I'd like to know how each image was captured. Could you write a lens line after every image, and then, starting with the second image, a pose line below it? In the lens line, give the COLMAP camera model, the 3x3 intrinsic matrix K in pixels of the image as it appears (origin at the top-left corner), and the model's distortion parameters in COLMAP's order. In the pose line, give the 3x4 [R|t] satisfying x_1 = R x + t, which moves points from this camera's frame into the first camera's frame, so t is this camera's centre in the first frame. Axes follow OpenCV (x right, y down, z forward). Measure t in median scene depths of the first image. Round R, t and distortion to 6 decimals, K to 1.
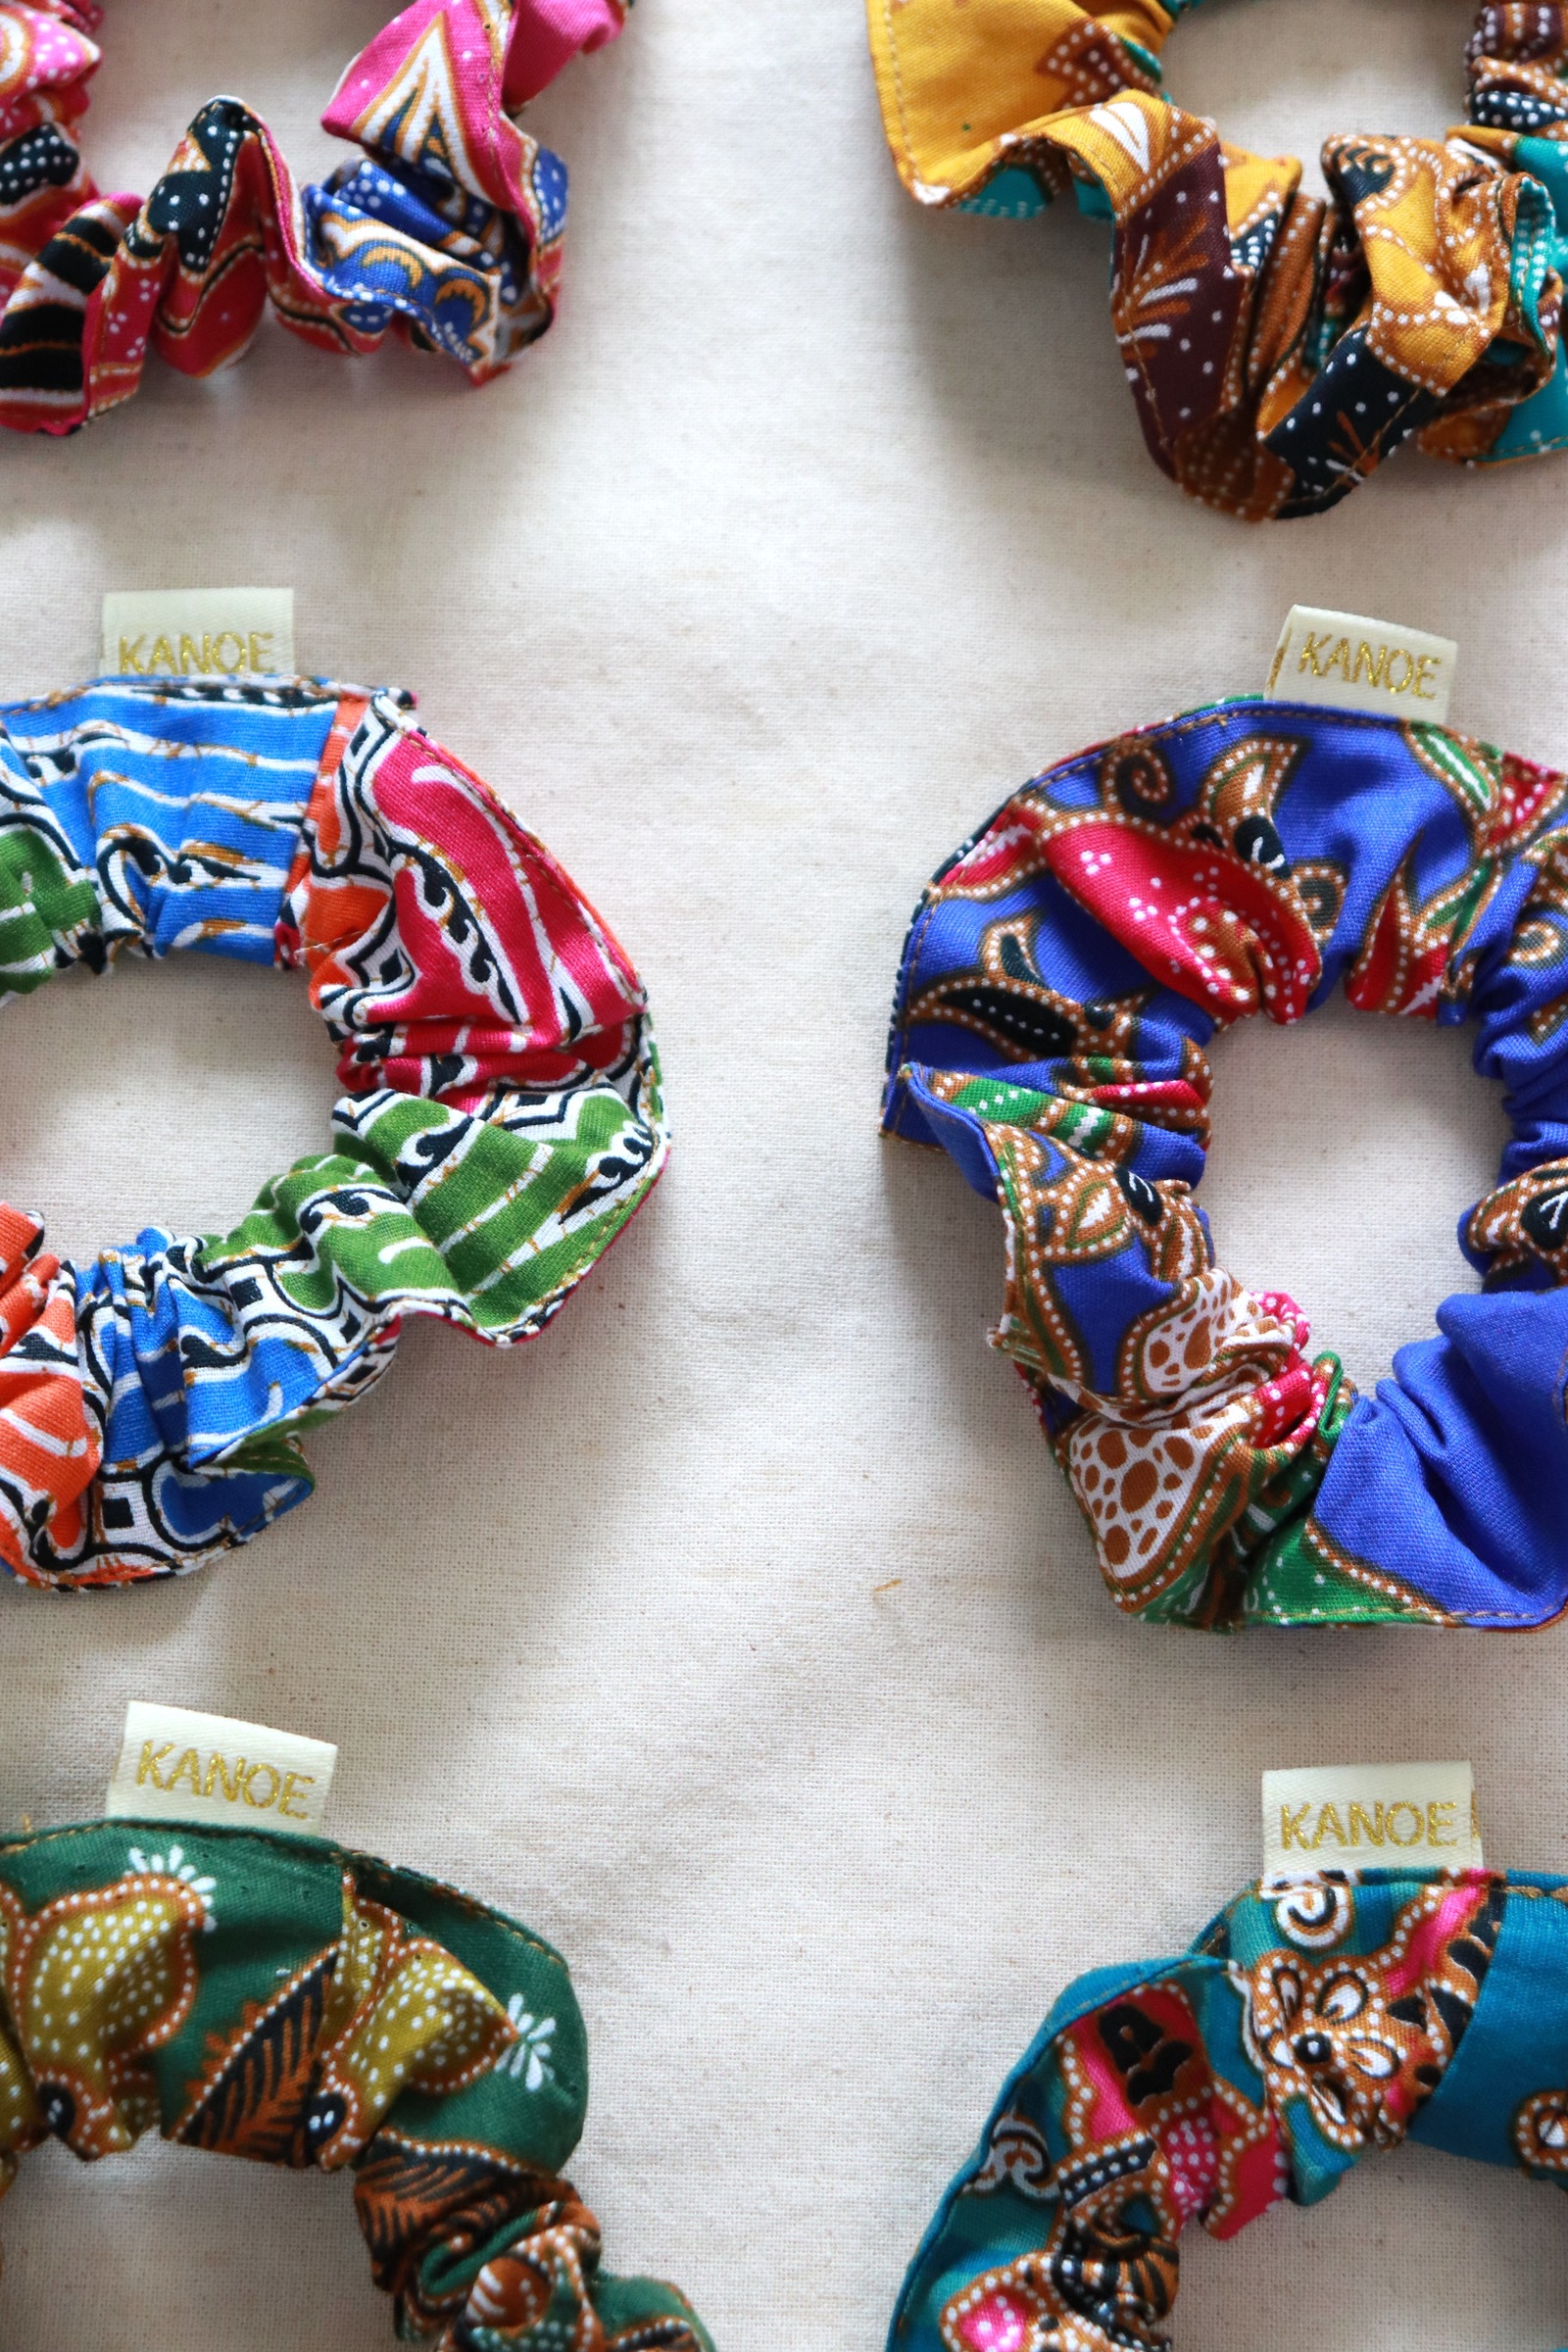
lens RADIAL K [[5281.8, 0, 785.4], [0, 5281.8, 1182.5], [0, 0, 1]] dist [0.241483, 0.000000]
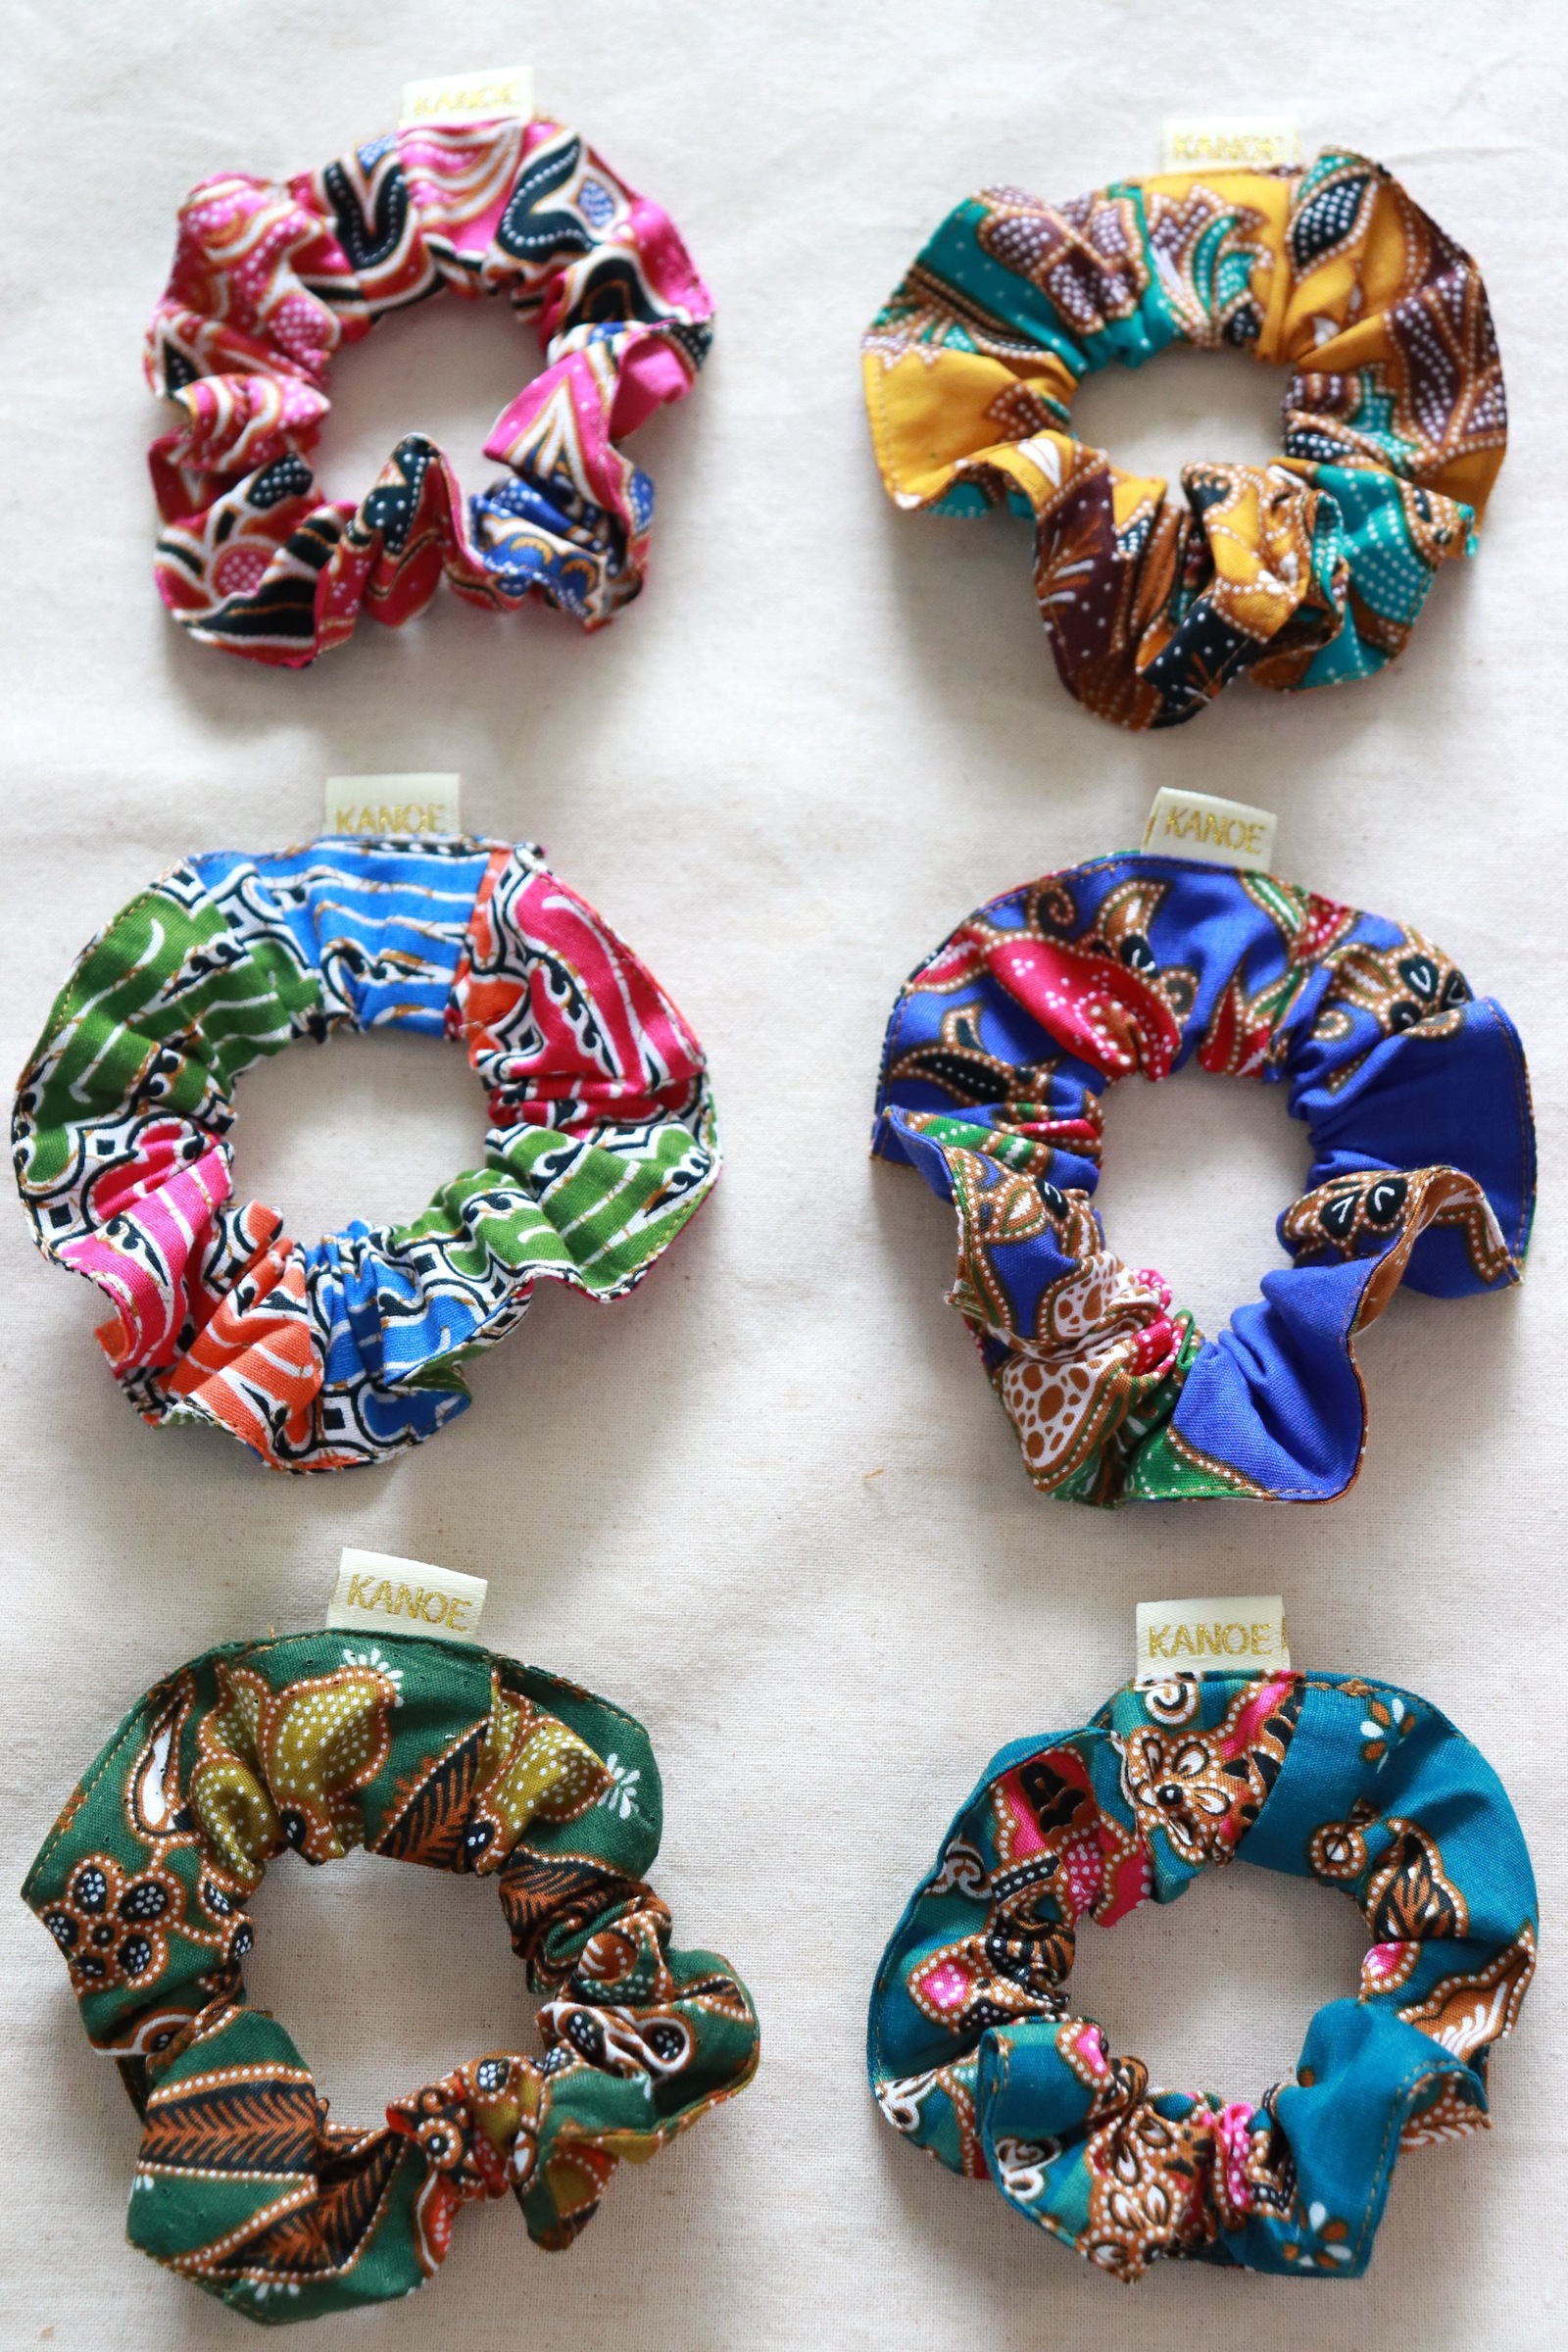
lens RADIAL K [[4185.3, 0, 771.4], [0, 4185.3, 1178.2], [0, 0, 1]] dist [0.090200, 0.000000]
pose [[0.999966, 0.004660, -0.006812, -0.000927], [-0.004824, 0.999694, -0.024275, 0.024333], [0.006696, 0.024307, 0.999682, -0.125613]]
